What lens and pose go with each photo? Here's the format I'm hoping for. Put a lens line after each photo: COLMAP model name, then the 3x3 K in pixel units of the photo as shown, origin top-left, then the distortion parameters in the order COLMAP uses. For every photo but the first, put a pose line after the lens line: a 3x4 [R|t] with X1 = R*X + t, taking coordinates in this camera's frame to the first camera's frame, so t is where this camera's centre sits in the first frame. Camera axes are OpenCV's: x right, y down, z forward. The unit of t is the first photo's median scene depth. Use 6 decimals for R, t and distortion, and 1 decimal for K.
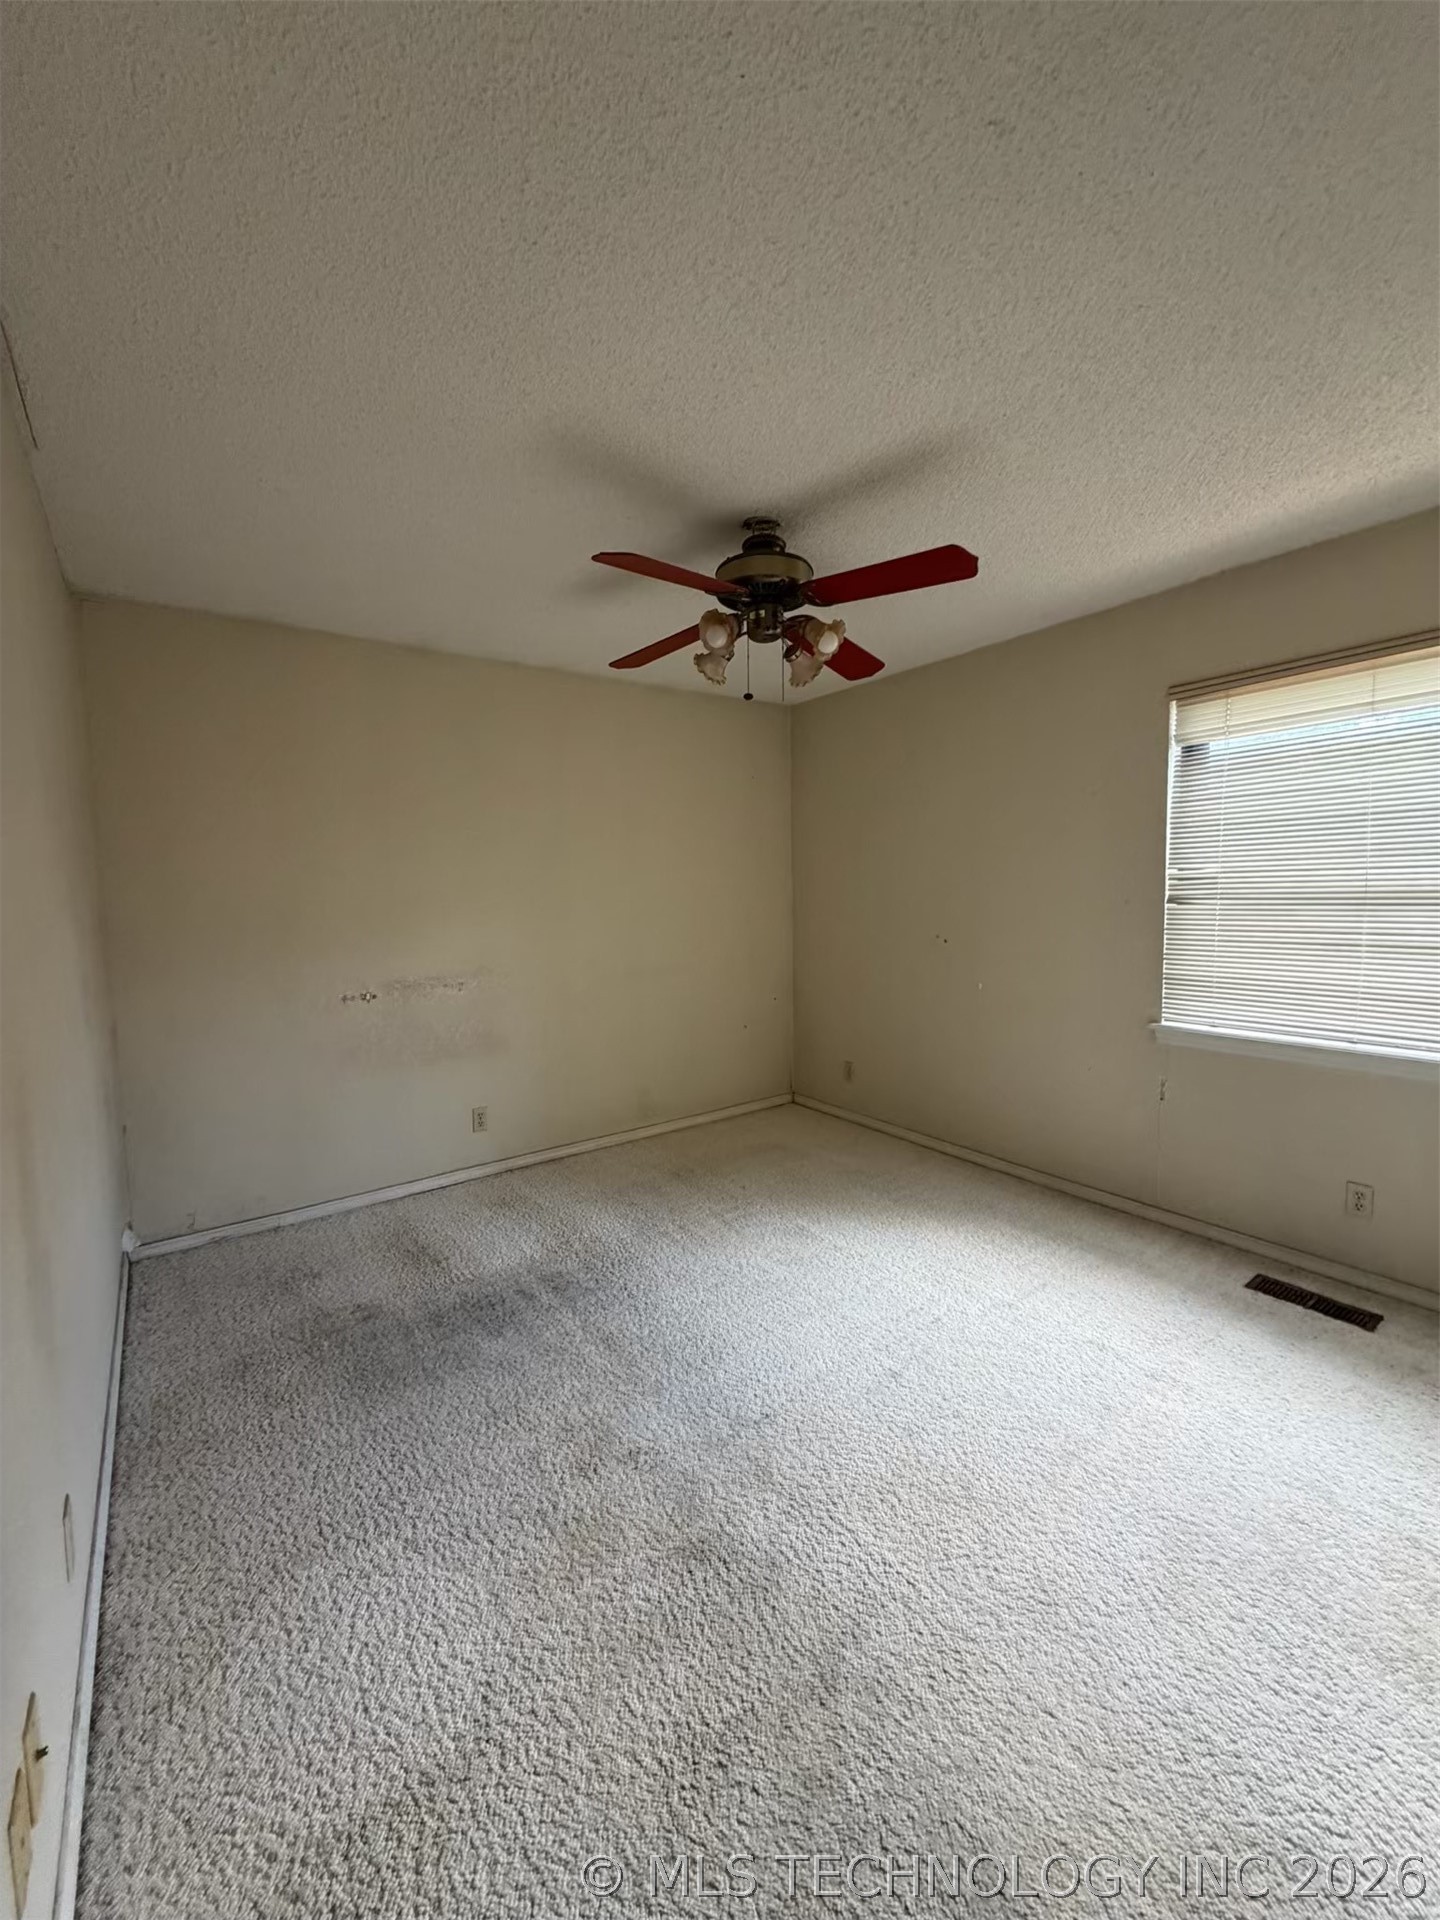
lens RADIAL K [[762.0, 0, 726.8], [0, 762.0, 955.6], [0, 0, 1]] dist [-0.000482, -0.000626]
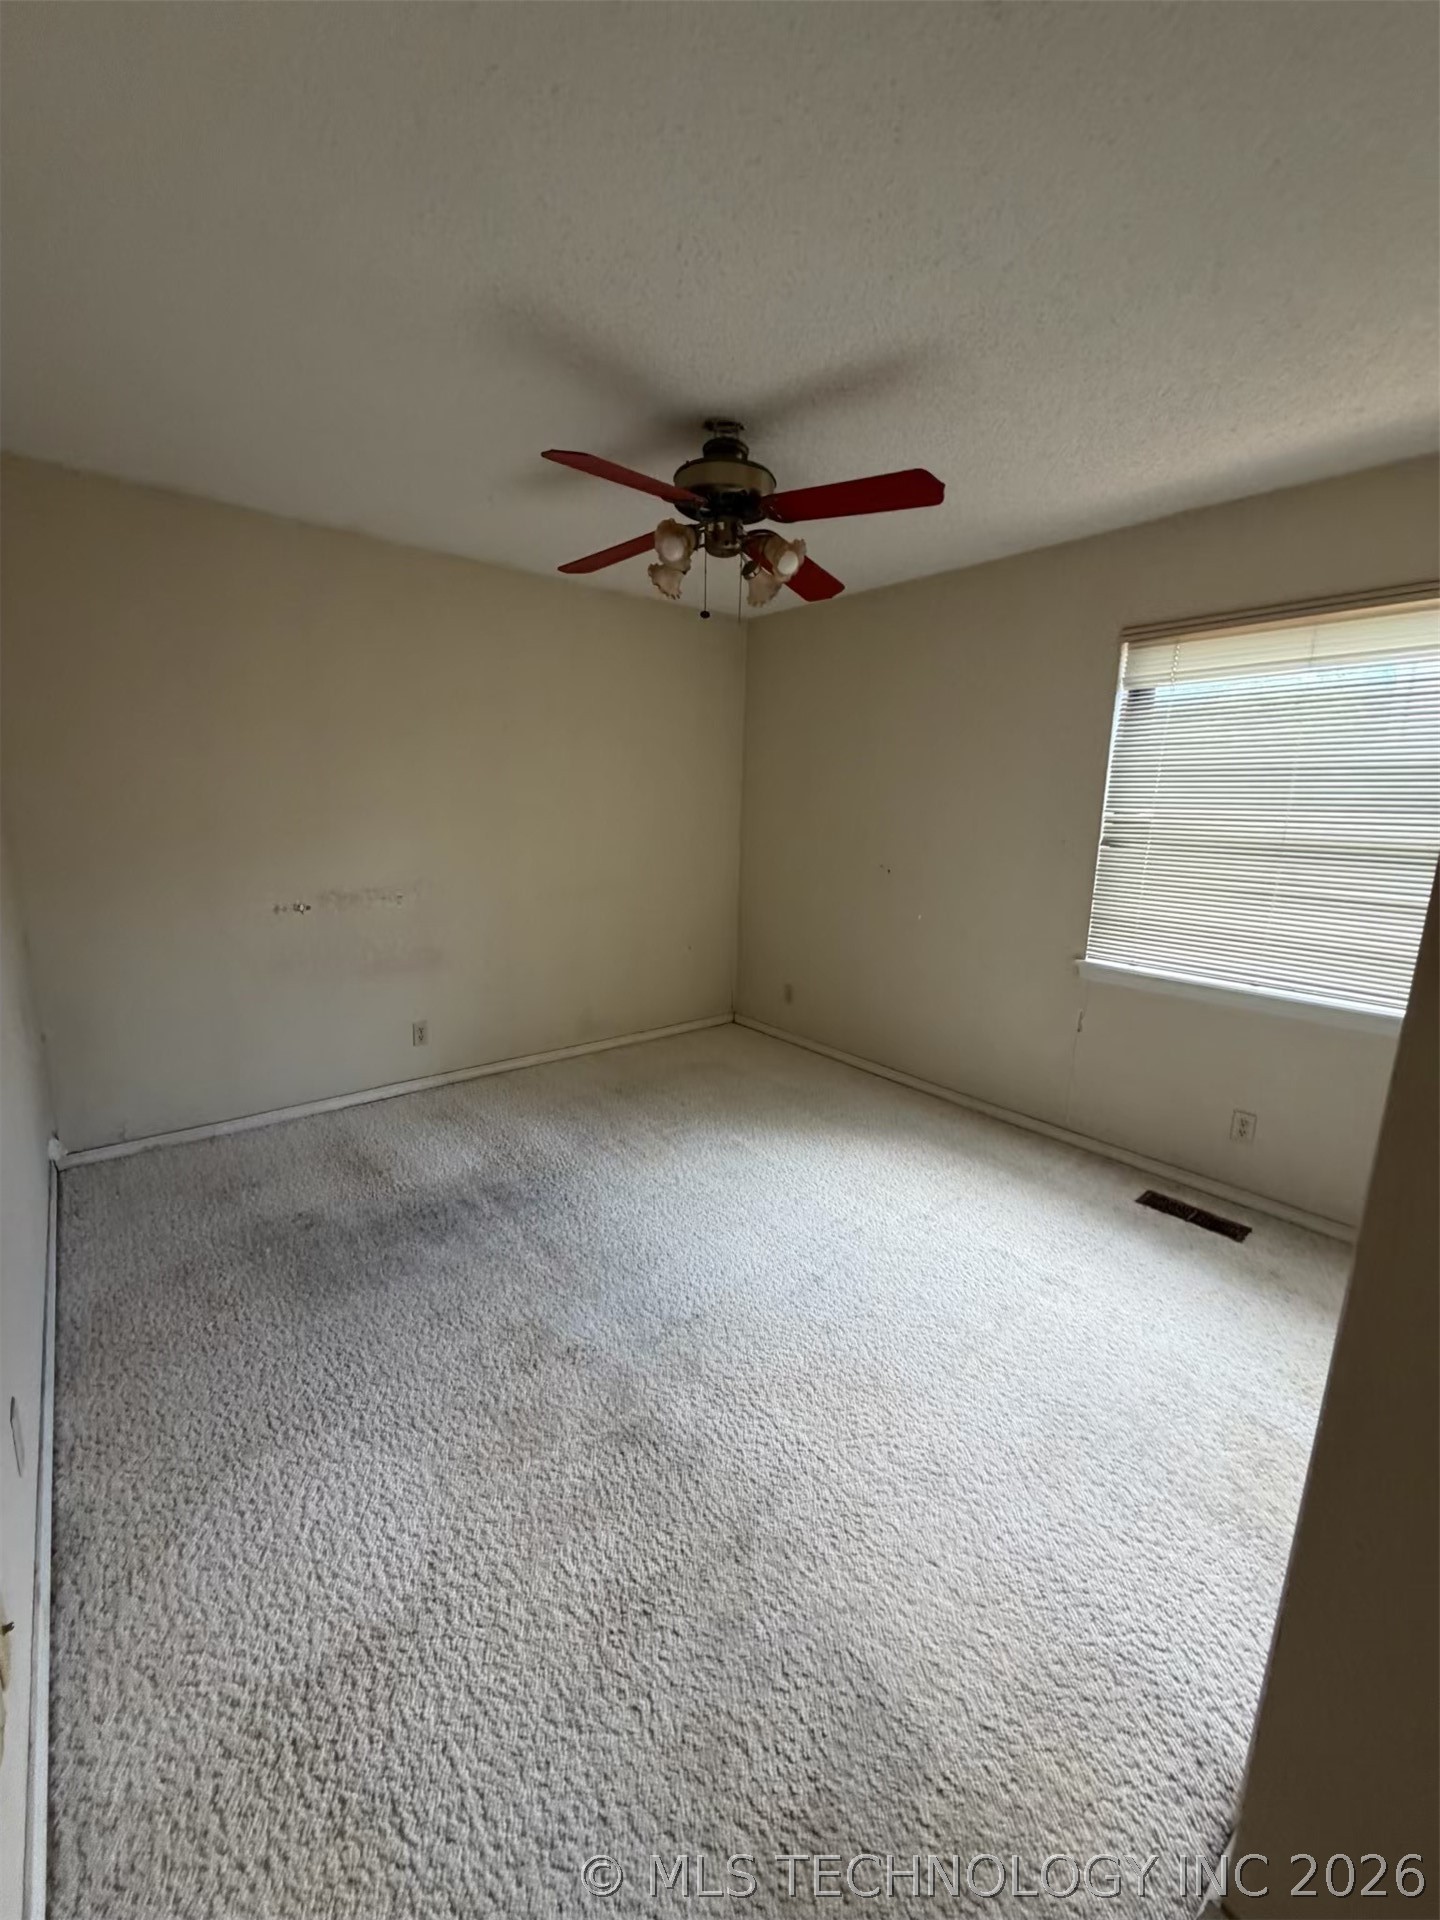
lens RADIAL K [[762.0, 0, 727.6], [0, 762.0, 957.1], [0, 0, 1]] dist [-0.000482, -0.000626]
pose [[0.996782, 0.030098, 0.074297, 0.000007], [-0.038346, 0.992944, 0.112217, -0.025075], [-0.070395, -0.114705, 0.990902, -0.012562]]
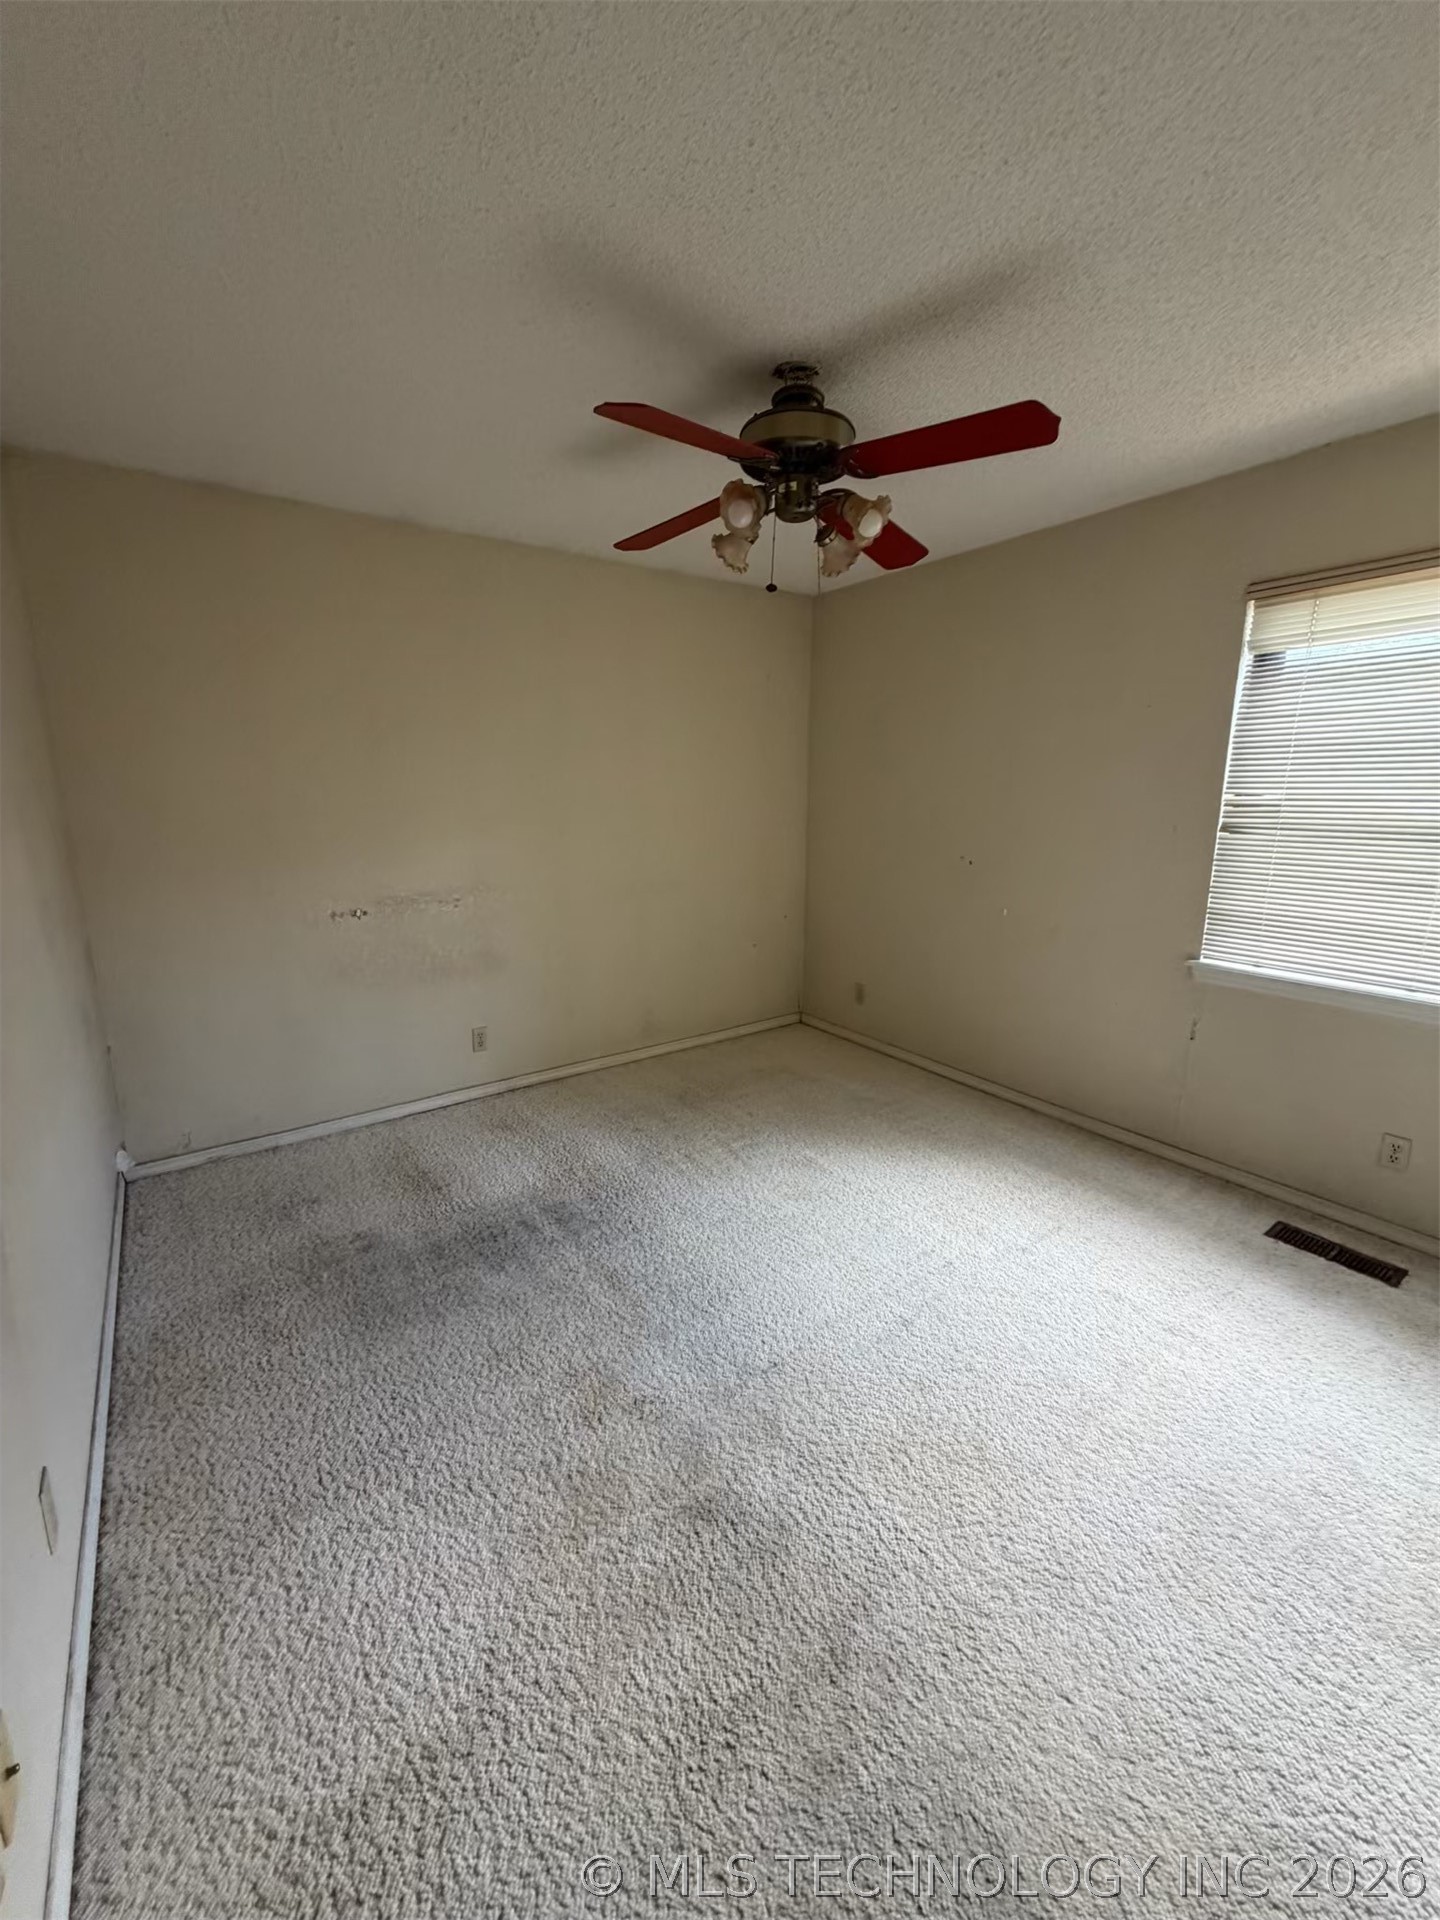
lens RADIAL K [[762.0, 0, 725.4], [0, 762.0, 955.6], [0, 0, 1]] dist [-0.000482, -0.000626]
pose [[0.999782, 0.020494, -0.004071, -0.020289], [-0.019793, 0.991365, 0.129630, -0.047869], [0.006693, -0.129521, 0.991554, 0.111701]]
